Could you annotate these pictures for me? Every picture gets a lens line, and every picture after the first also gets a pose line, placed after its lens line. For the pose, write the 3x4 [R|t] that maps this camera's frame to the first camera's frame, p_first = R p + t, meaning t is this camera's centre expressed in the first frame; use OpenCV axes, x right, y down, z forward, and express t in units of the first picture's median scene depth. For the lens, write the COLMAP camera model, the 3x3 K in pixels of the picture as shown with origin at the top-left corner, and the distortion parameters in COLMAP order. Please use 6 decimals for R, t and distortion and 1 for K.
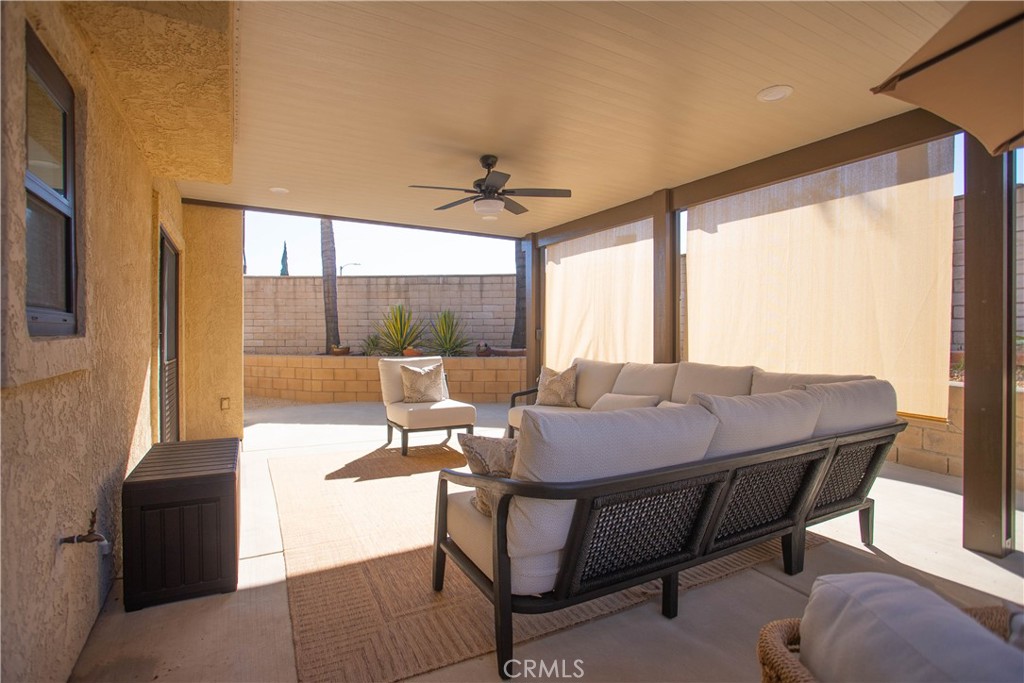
lens RADIAL K [[501.9, 0, 509.5], [0, 501.9, 335.1], [0, 0, 1]] dist [-0.073446, 0.032907]
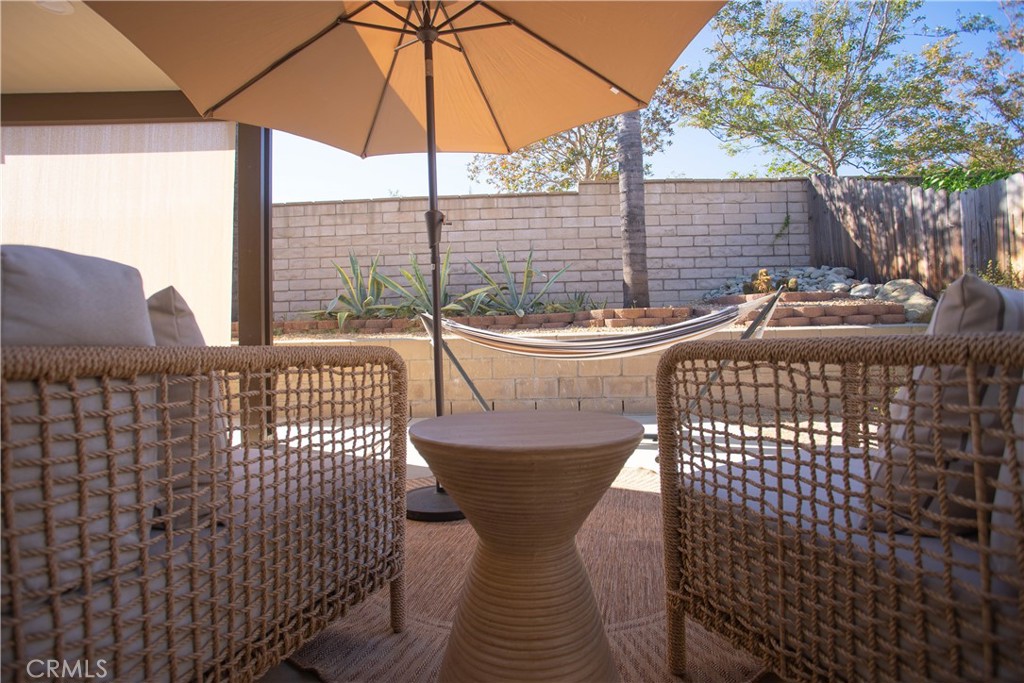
lens RADIAL K [[501.9, 0, 509.5], [0, 501.9, 335.1], [0, 0, 1]] dist [-0.073446, 0.032907]
pose [[0.451027, 0.006638, 0.892486, 0.040870], [0.028167, 0.999368, -0.021668, 0.062558], [-0.892066, 0.034911, 0.450555, -0.060794]]
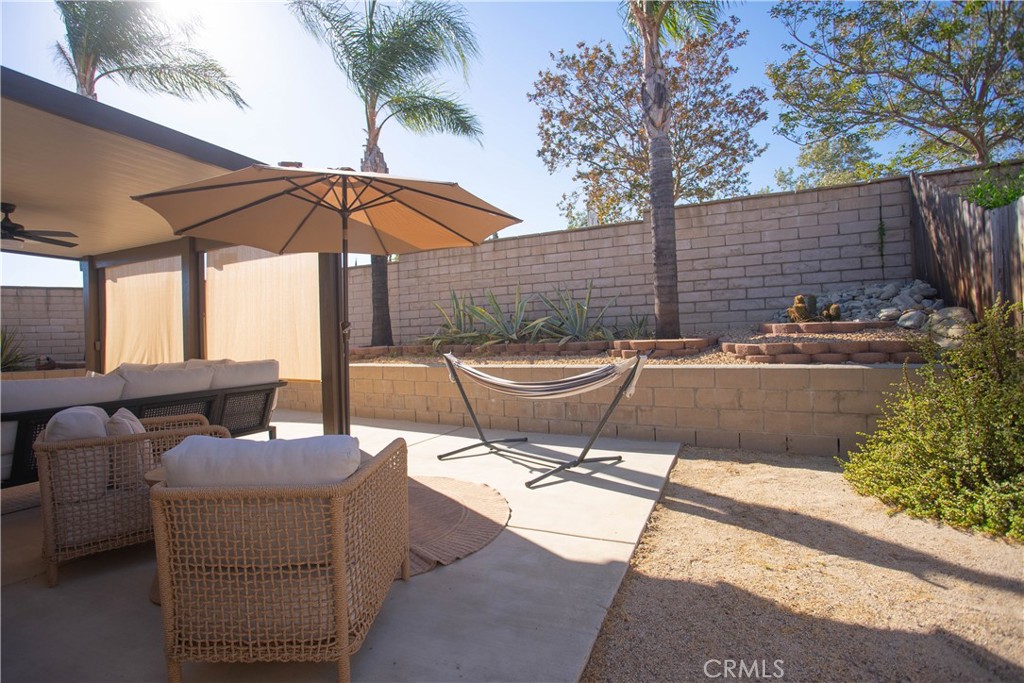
lens RADIAL K [[501.9, 0, 509.5], [0, 501.9, 335.1], [0, 0, 1]] dist [-0.073446, 0.032907]
pose [[0.794275, -0.023140, 0.607117, 0.104913], [0.034786, 0.999367, -0.007418, 0.012331], [-0.606562, 0.027011, 0.794578, -0.340301]]
